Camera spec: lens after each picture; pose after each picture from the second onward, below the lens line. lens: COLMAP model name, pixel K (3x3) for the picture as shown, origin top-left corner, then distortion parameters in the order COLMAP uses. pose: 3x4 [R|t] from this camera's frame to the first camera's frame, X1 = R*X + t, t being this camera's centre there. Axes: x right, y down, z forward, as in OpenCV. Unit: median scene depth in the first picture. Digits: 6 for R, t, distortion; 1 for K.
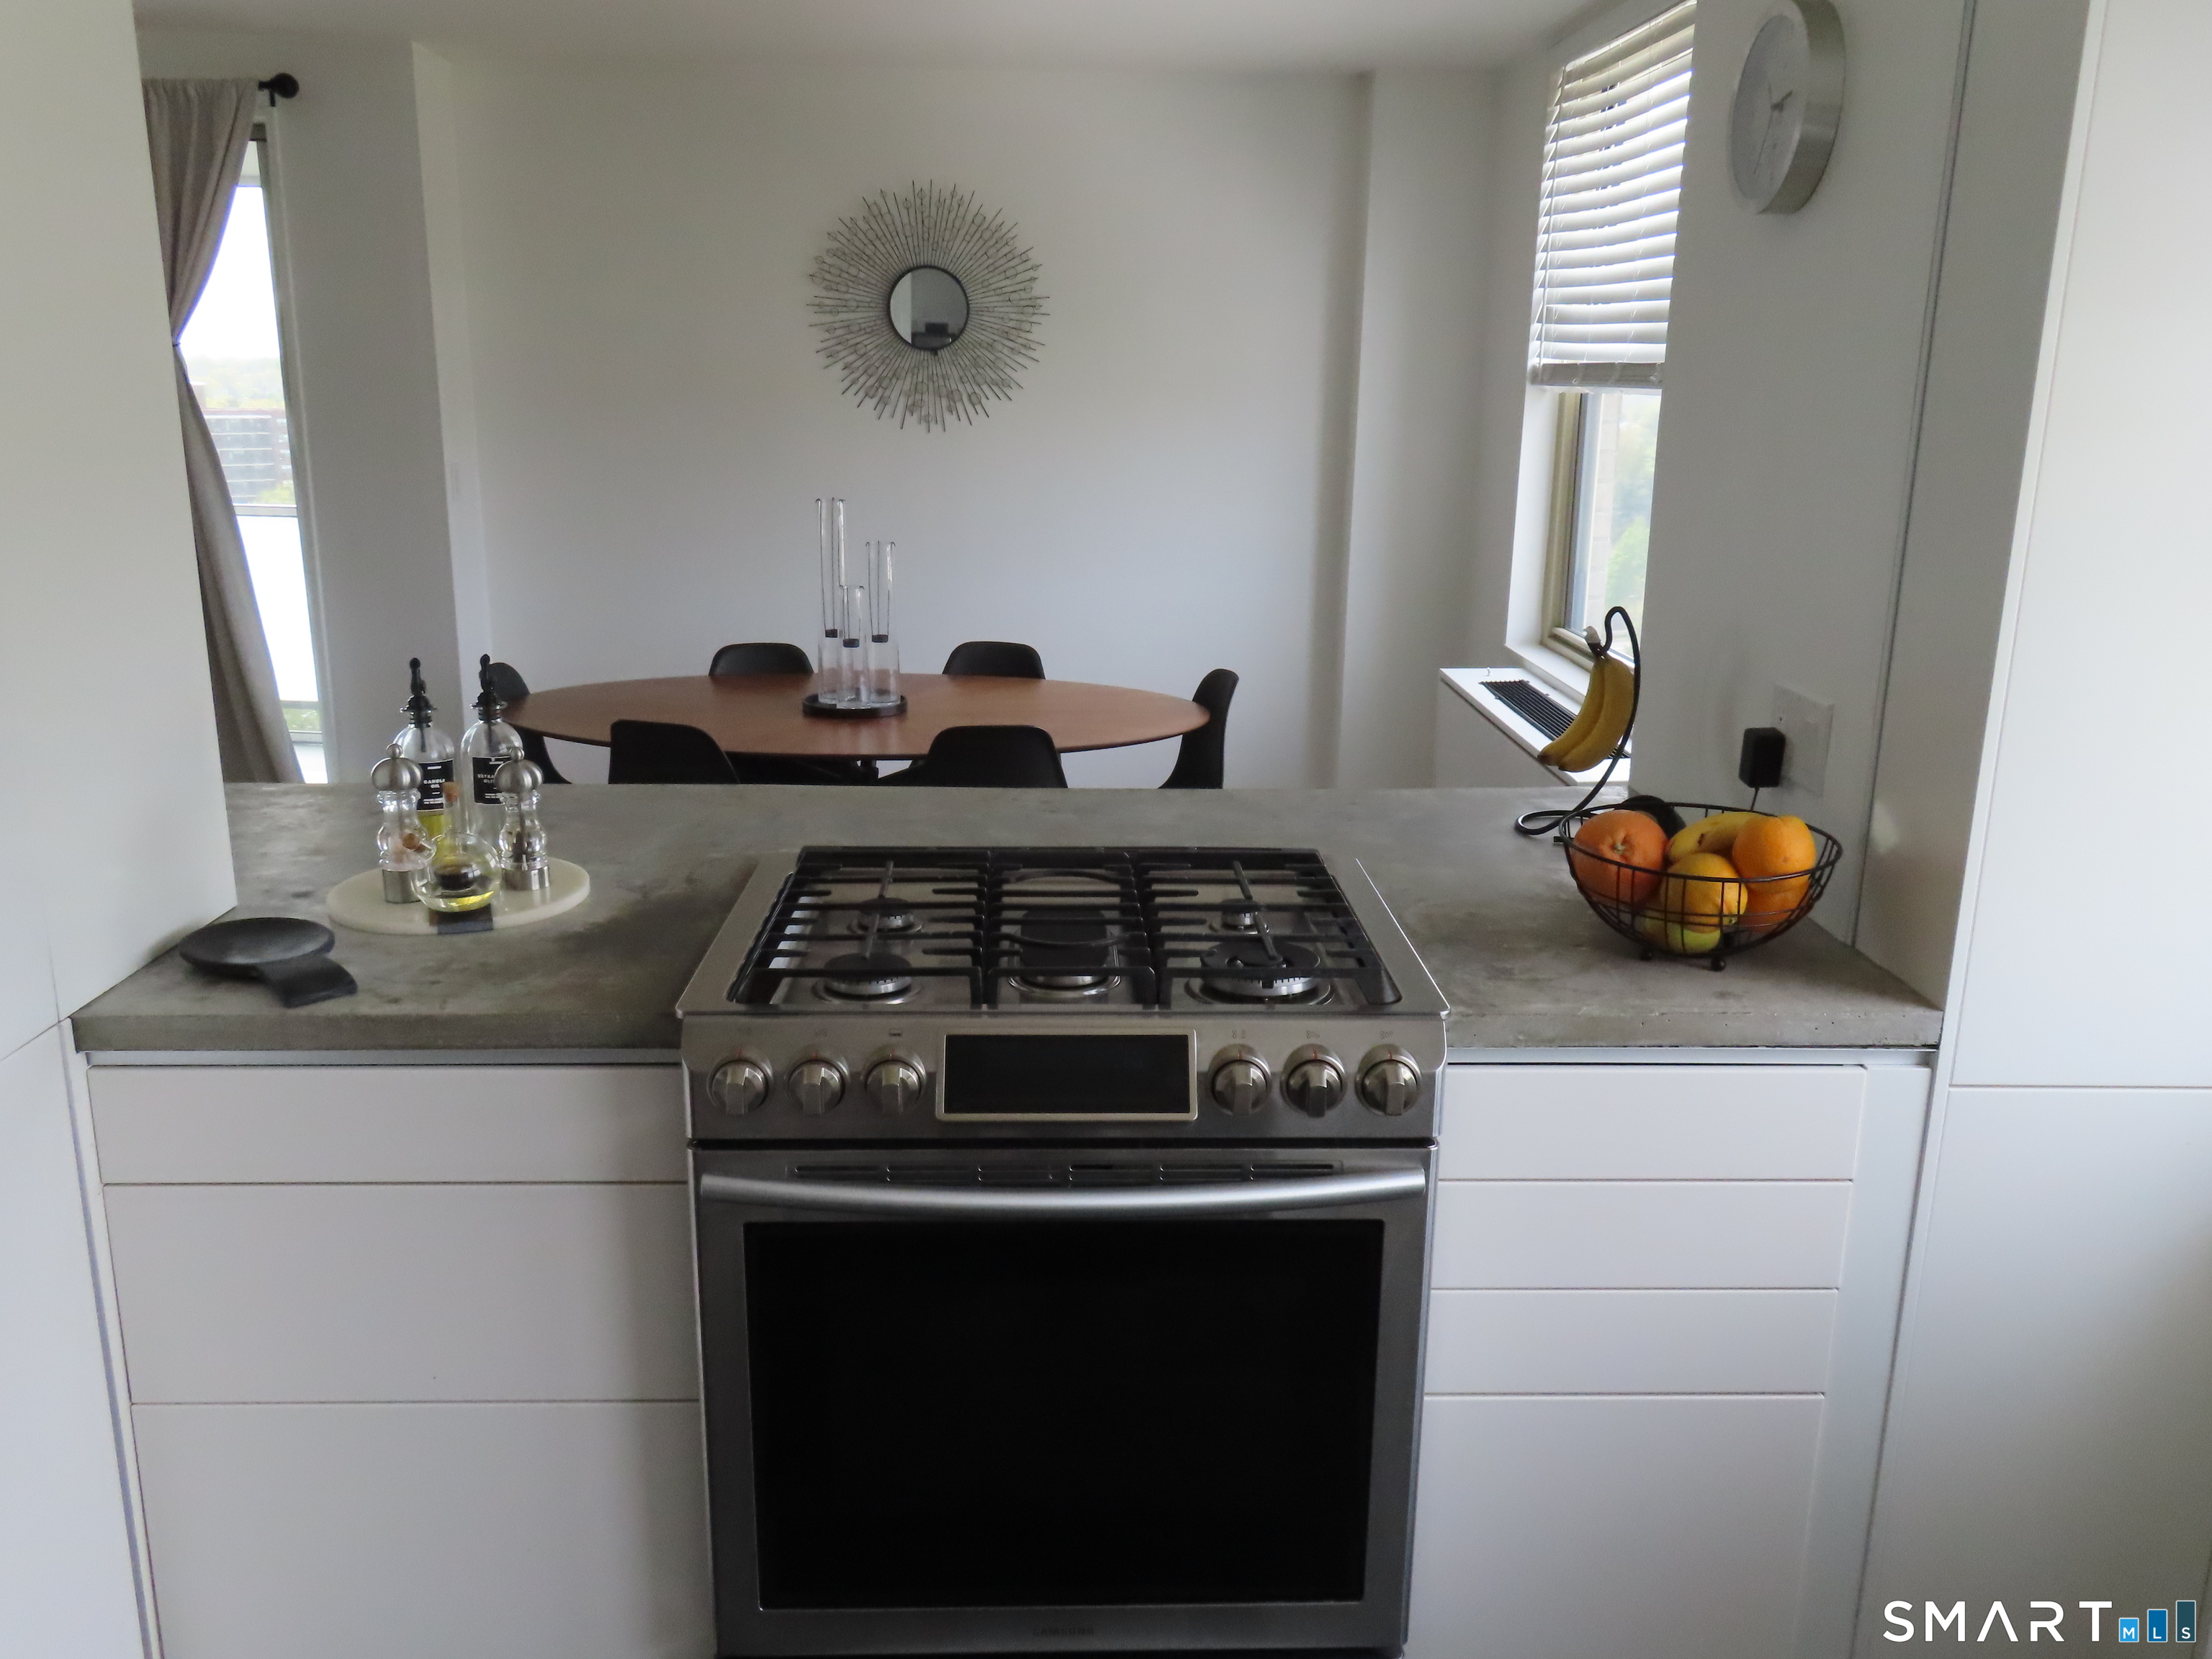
lens RADIAL K [[1700.3, 0, 1106.0], [0, 1700.3, 829.5], [0, 0, 1]] dist [-0.040592, 0.000023]
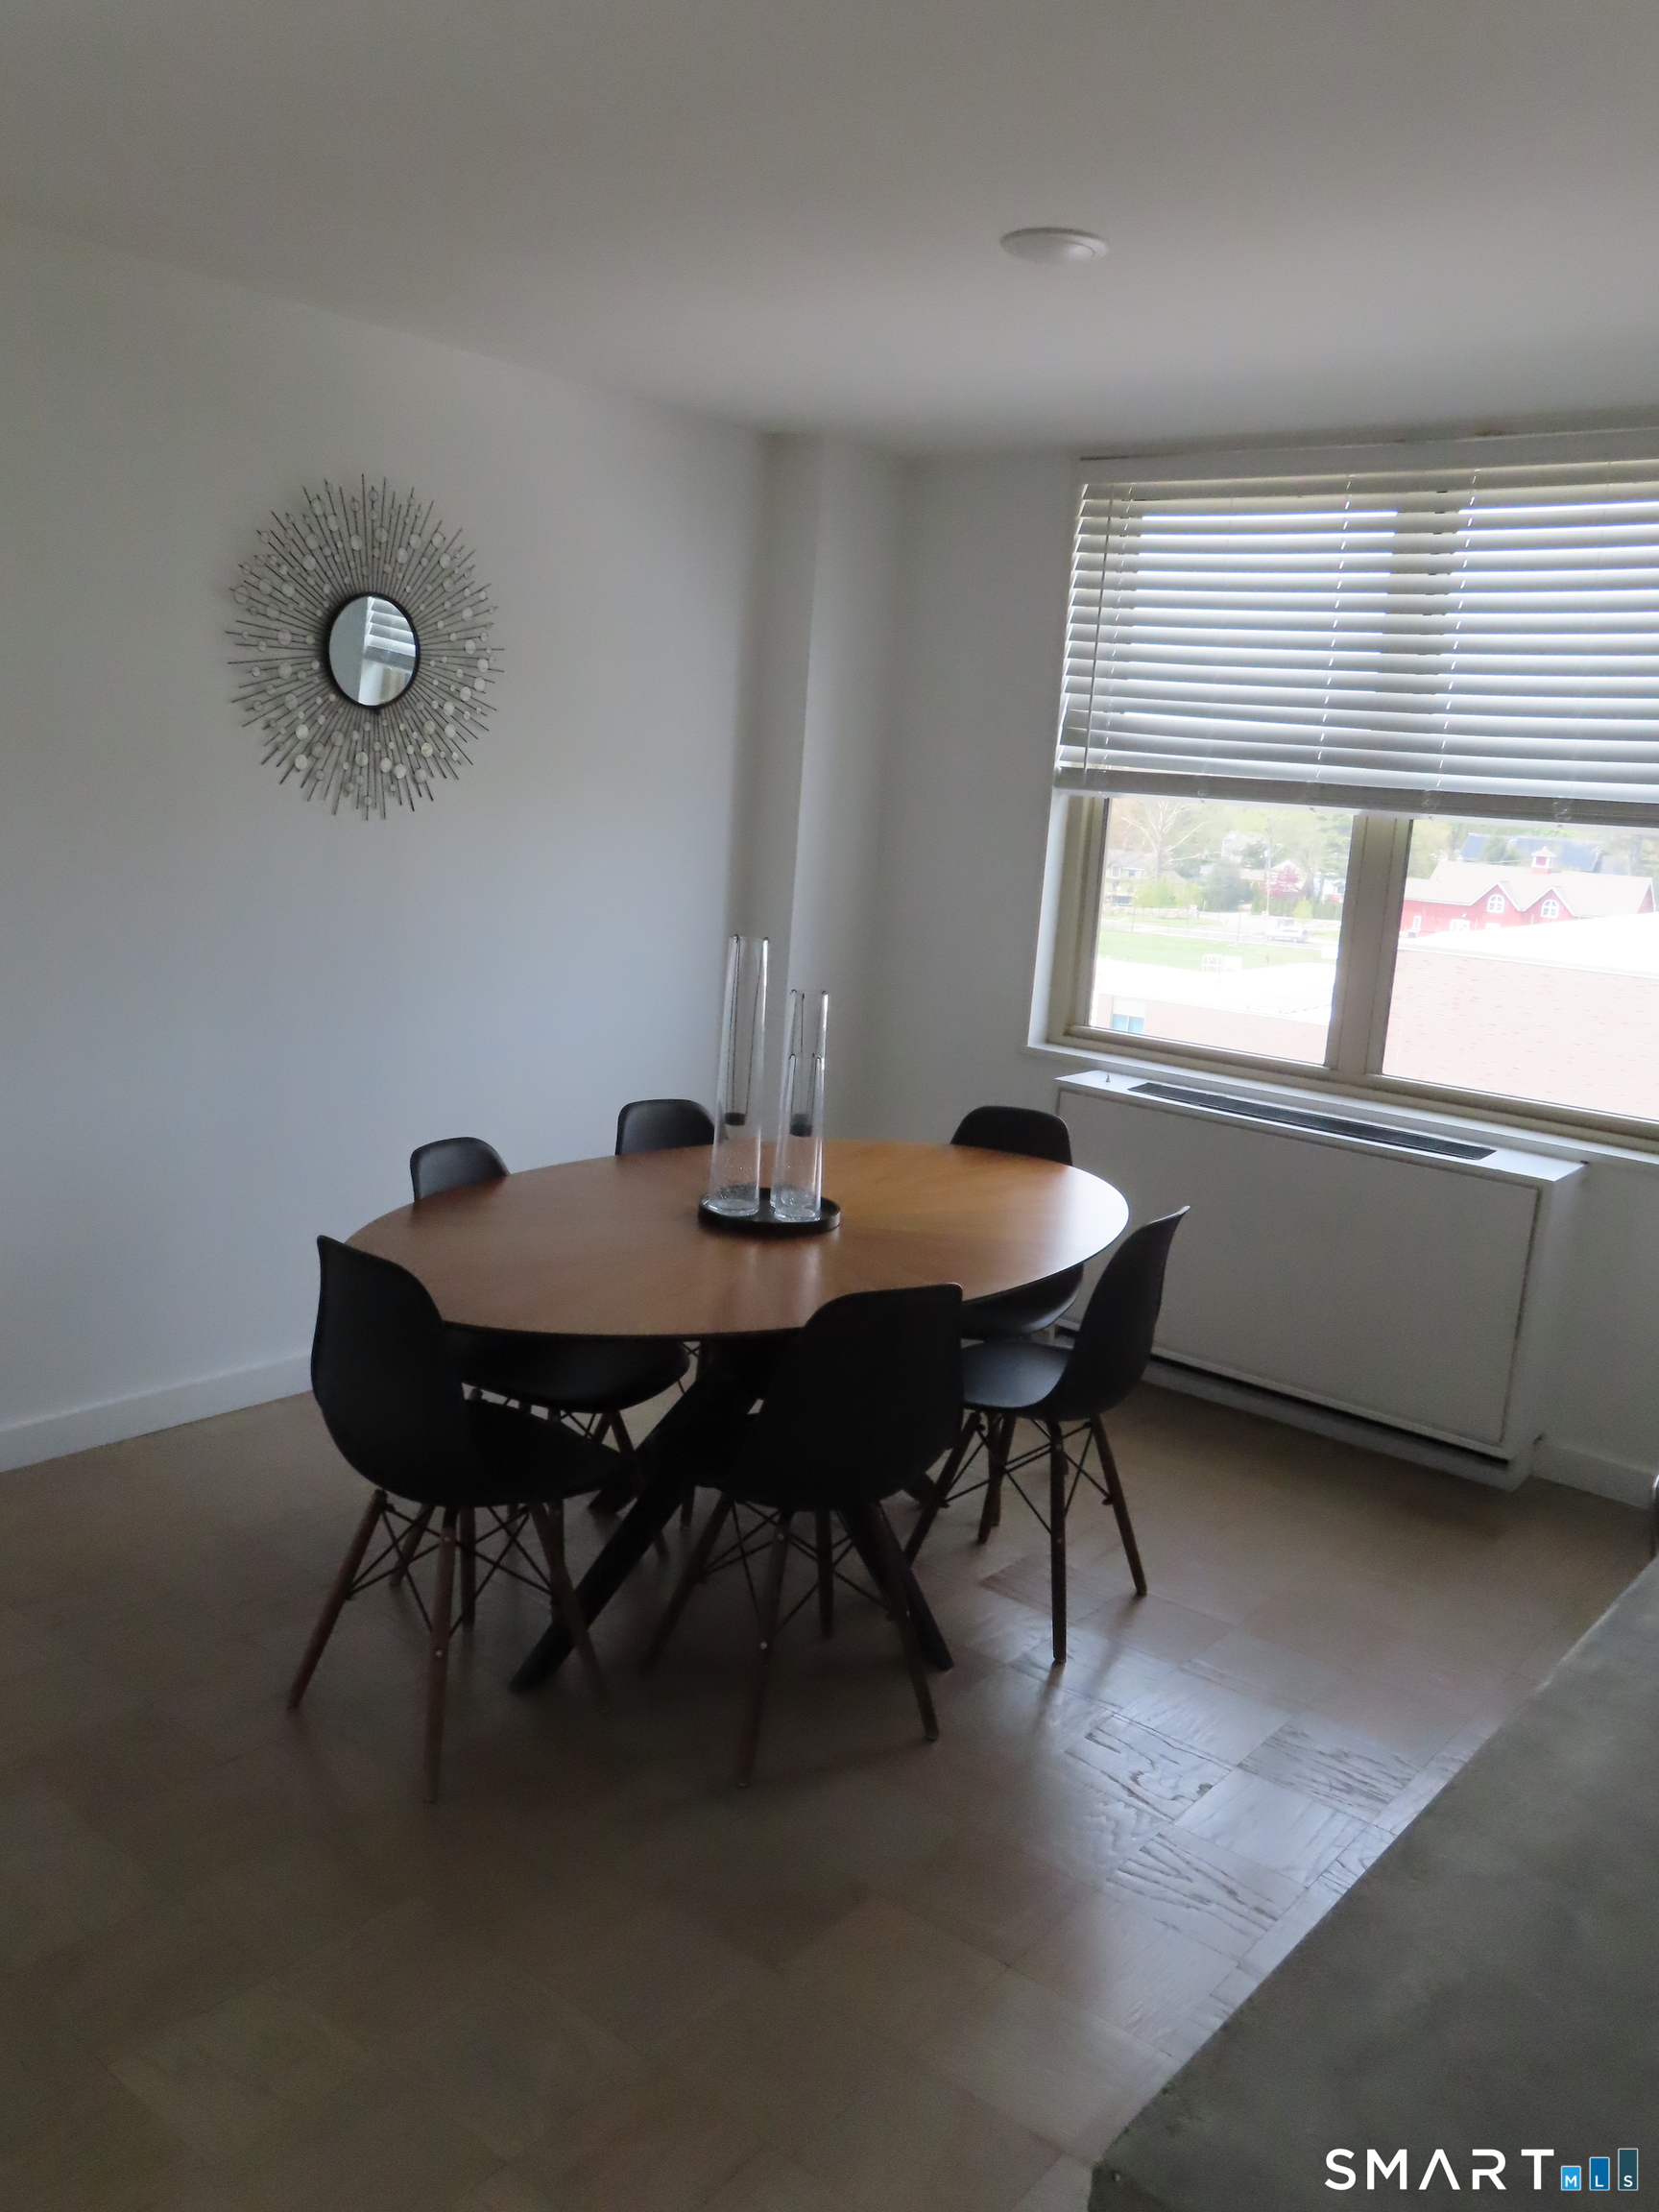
lens RADIAL K [[1700.3, 0, 829.5], [0, 1700.3, 1106.0], [0, 0, 1]] dist [-0.040592, 0.000023]
pose [[0.658839, -0.116243, 0.743249, -0.543973], [0.140030, 0.989673, 0.030657, -0.112249], [-0.739137, 0.083879, 0.668312, 0.395908]]
